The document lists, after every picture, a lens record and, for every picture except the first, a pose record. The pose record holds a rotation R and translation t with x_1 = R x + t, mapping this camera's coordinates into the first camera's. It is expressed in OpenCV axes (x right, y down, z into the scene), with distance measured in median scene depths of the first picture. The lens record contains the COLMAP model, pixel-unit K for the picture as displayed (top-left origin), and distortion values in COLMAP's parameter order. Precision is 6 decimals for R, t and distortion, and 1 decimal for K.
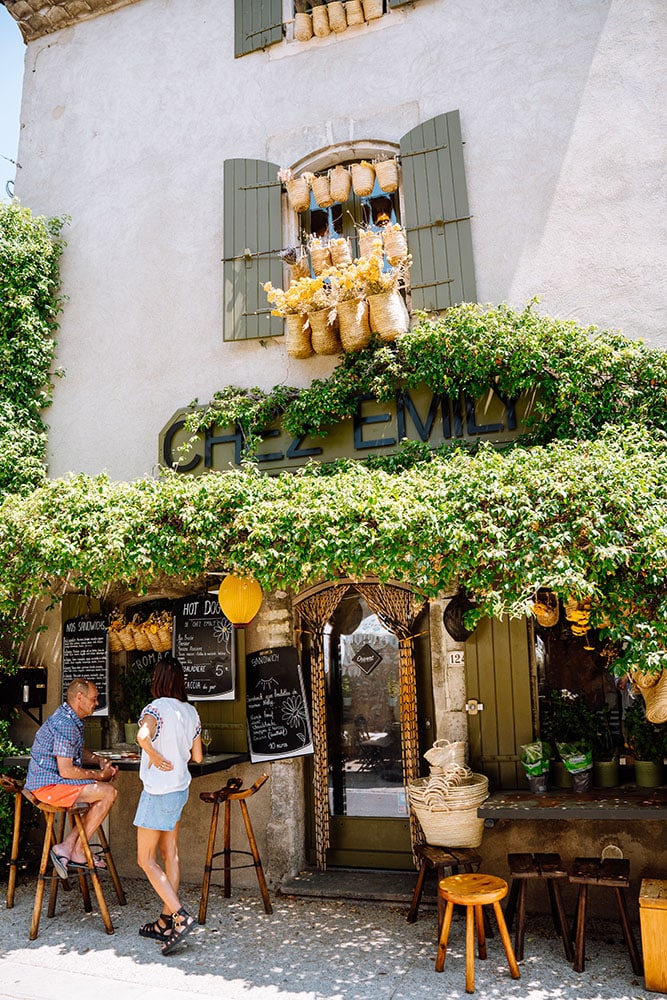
lens RADIAL K [[797.9, 0, 333.5], [0, 797.9, 500.0], [0, 0, 1]] dist [-0.185527, 0.164550]
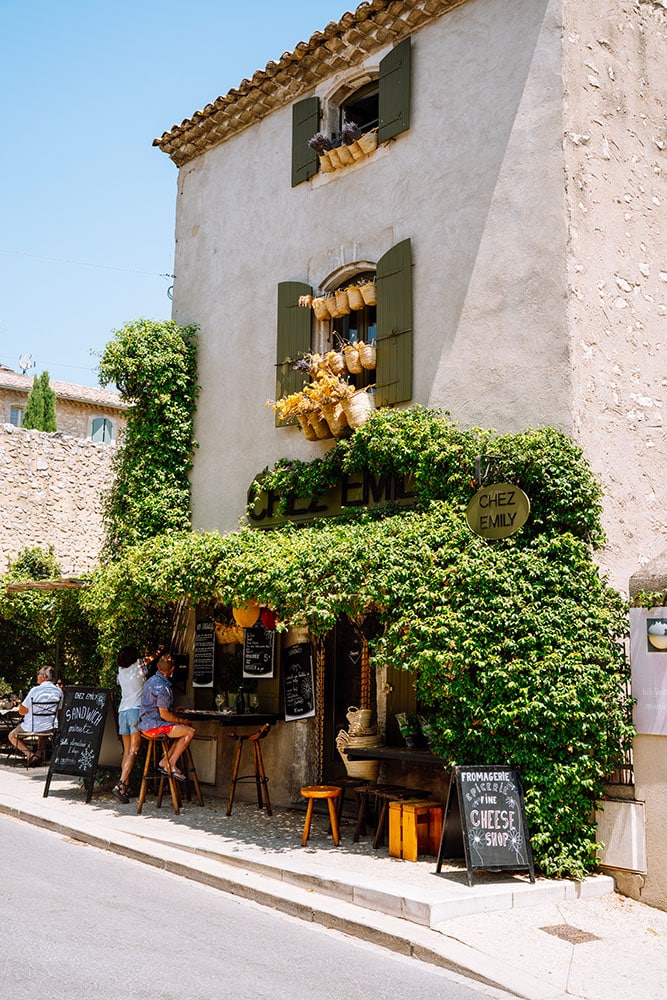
lens RADIAL K [[1122.7, 0, 333.5], [0, 1122.7, 500.0], [0, 0, 1]] dist [0.005934, 0.007350]
pose [[0.878520, -0.027629, -0.476905, 0.923681], [0.054309, 0.997630, 0.042246, -0.153796], [0.474608, -0.063014, 0.877939, -0.734932]]
